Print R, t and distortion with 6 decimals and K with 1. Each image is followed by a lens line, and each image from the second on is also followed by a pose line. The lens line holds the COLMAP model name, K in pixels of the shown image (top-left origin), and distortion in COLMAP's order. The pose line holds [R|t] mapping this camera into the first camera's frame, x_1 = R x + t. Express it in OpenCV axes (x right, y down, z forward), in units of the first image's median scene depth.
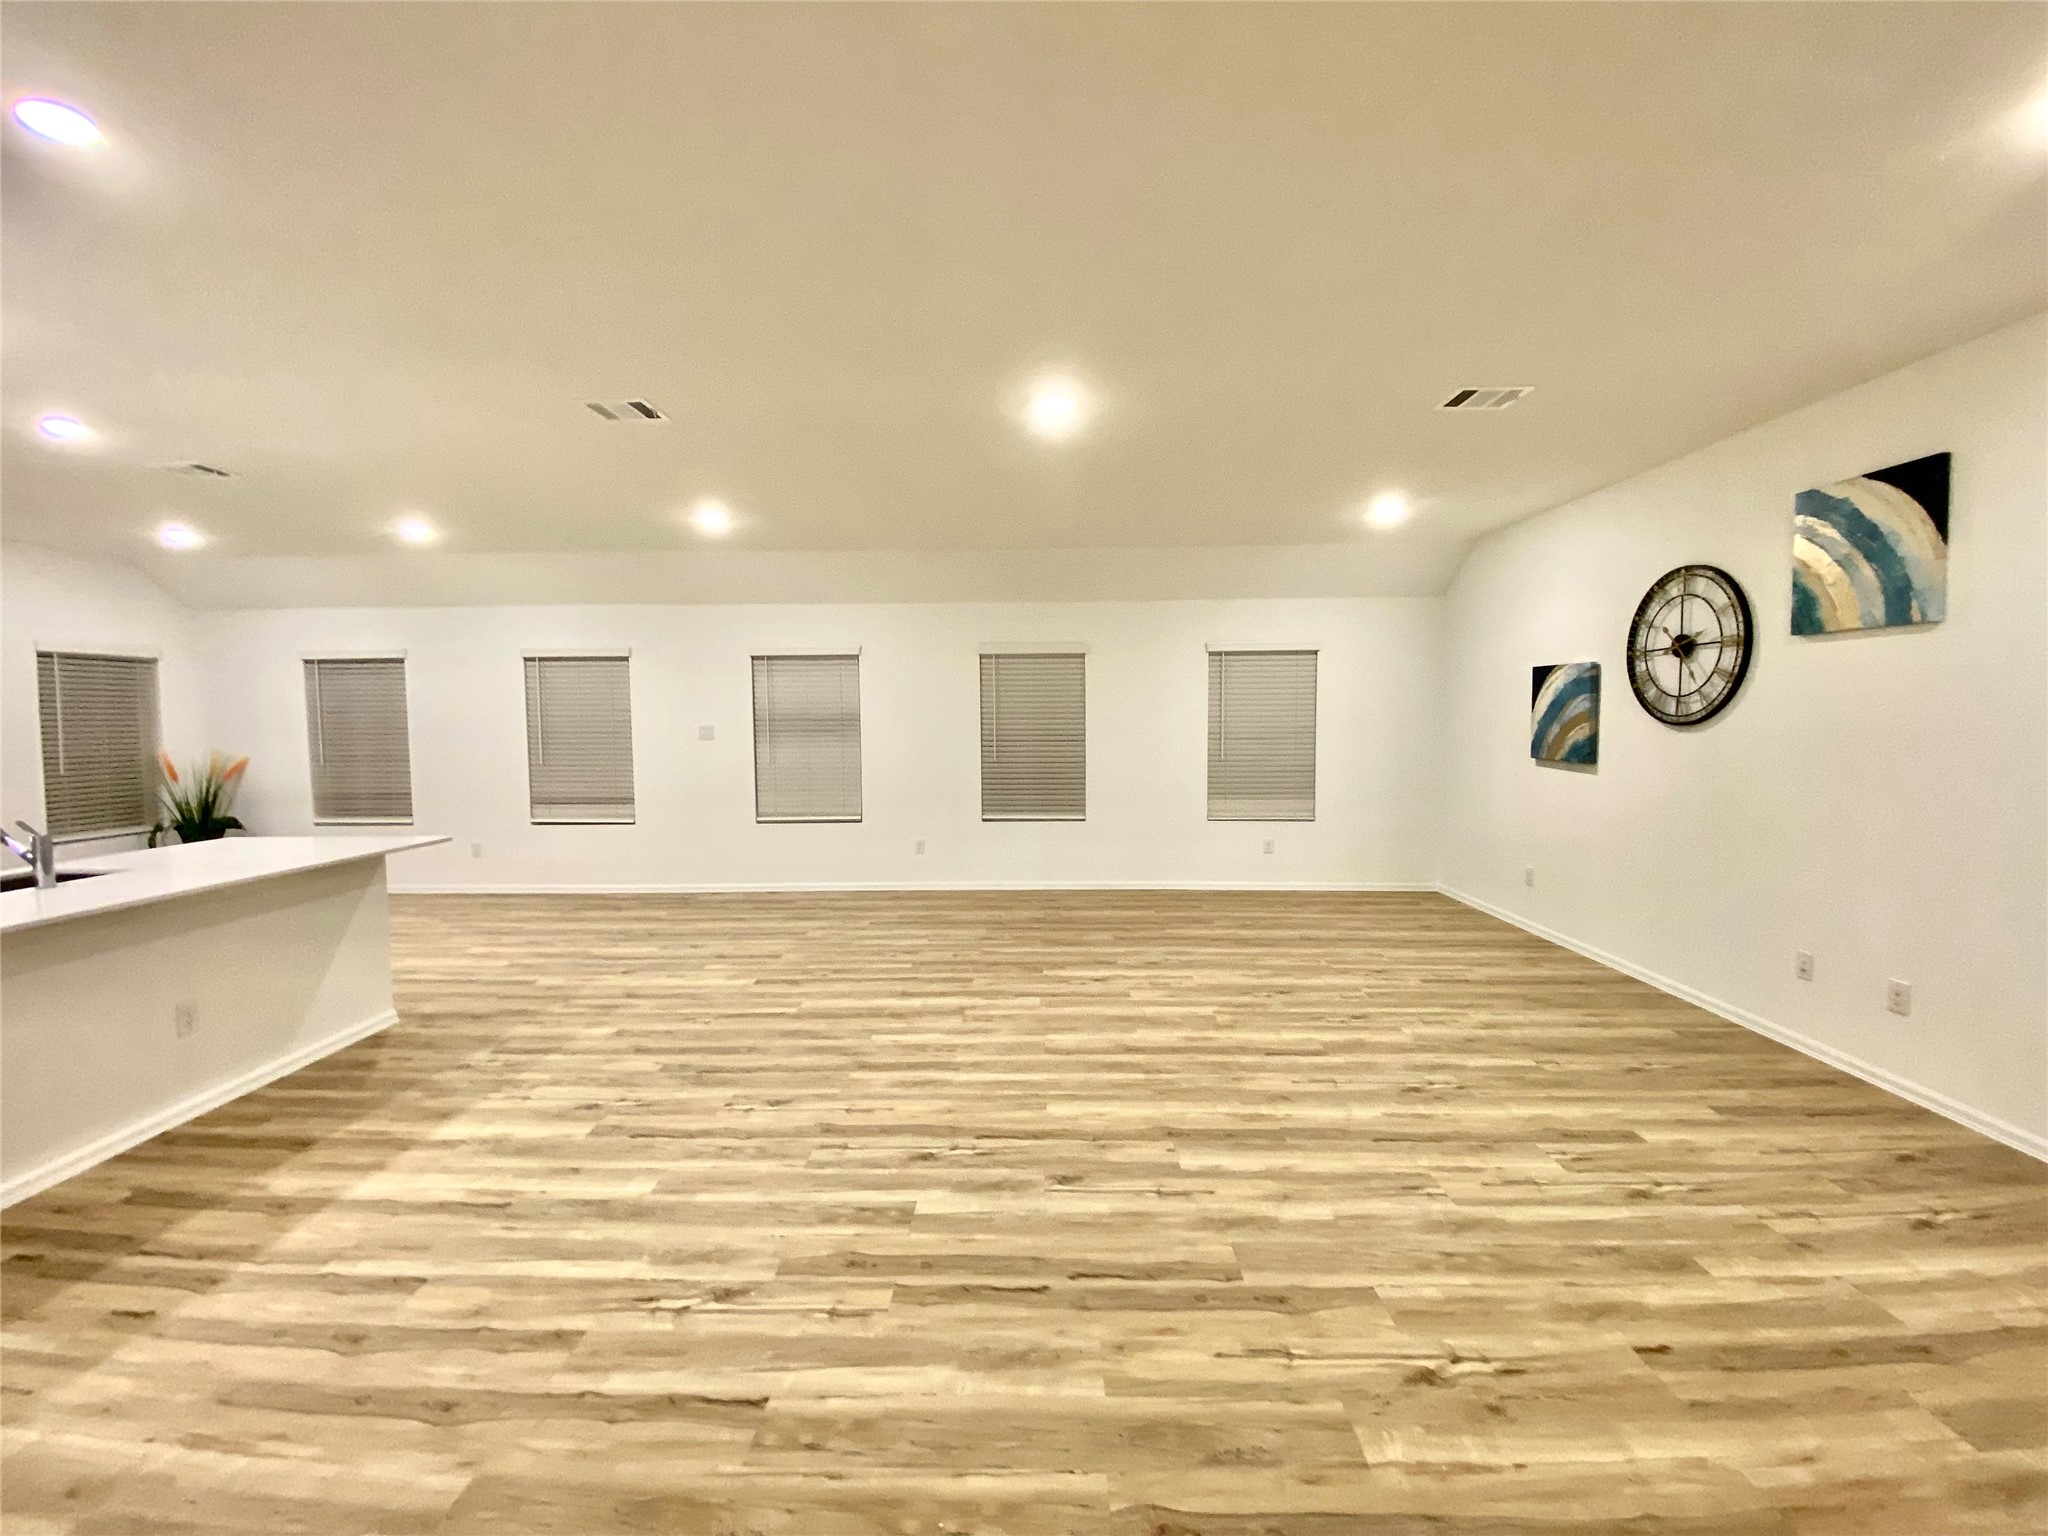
lens RADIAL K [[819.8, 0, 1024.0], [0, 819.8, 768.0], [0, 0, 1]] dist [0.034079, -0.028836]
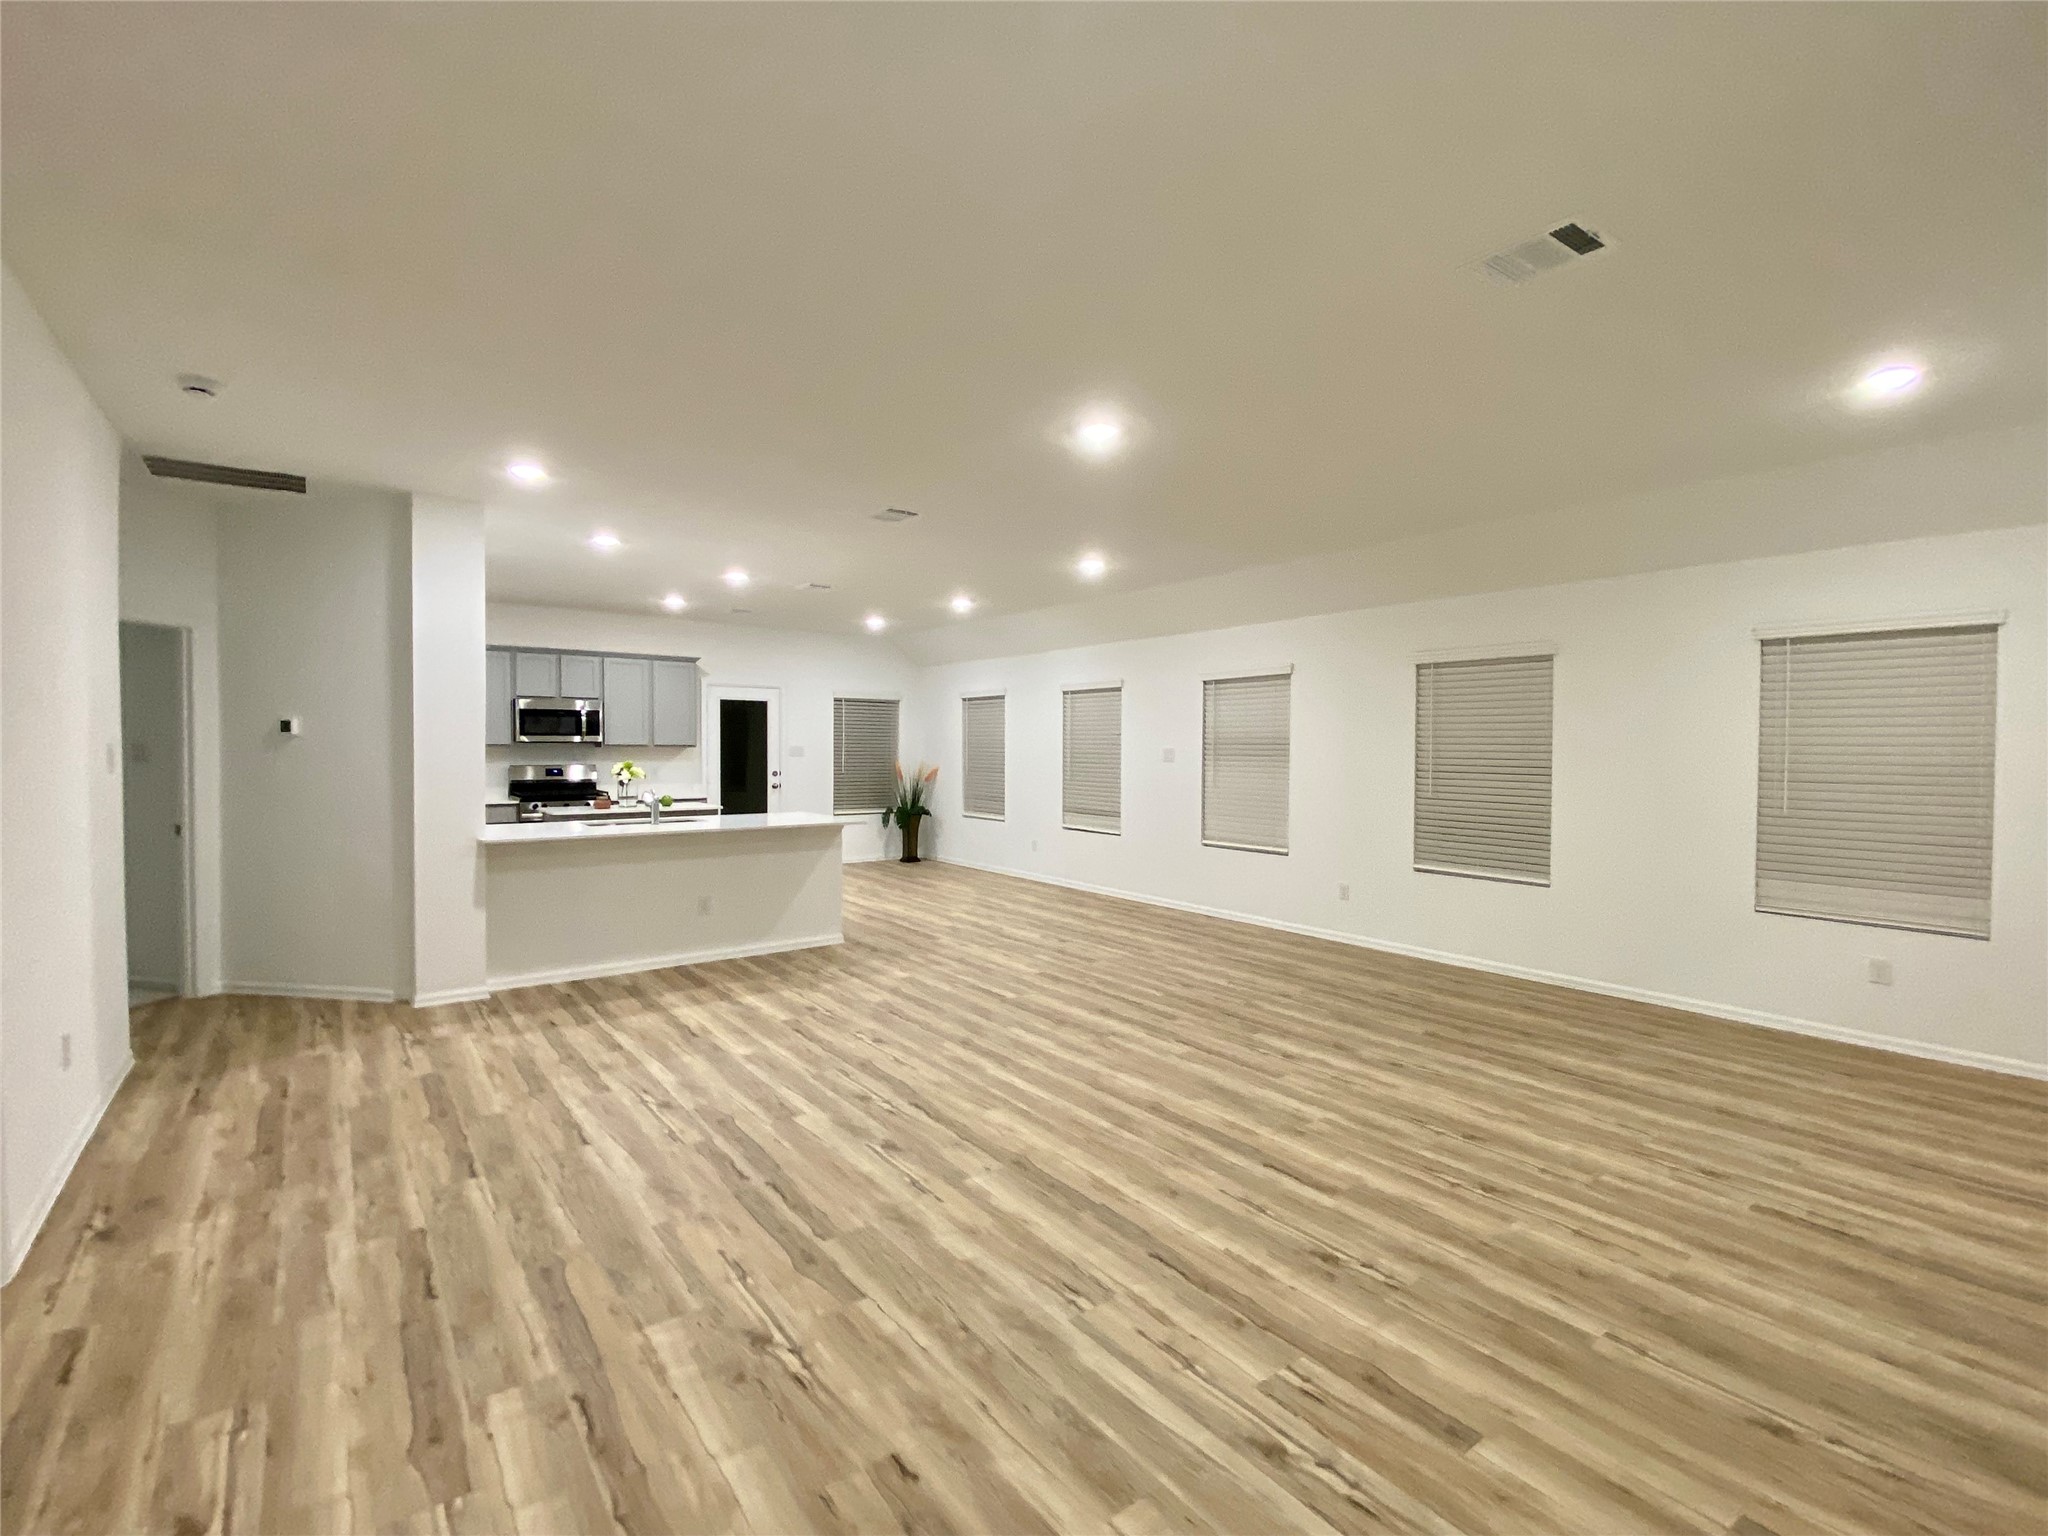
lens RADIAL K [[931.2, 0, 1022.5], [0, 931.2, 716.0], [0, 0, 1]] dist [0.048353, -0.034326]
pose [[0.613707, -0.016176, -0.789368, 0.886634], [-0.056831, 0.996292, -0.064601, -0.009648], [0.787486, 0.084507, 0.610512, 0.233521]]
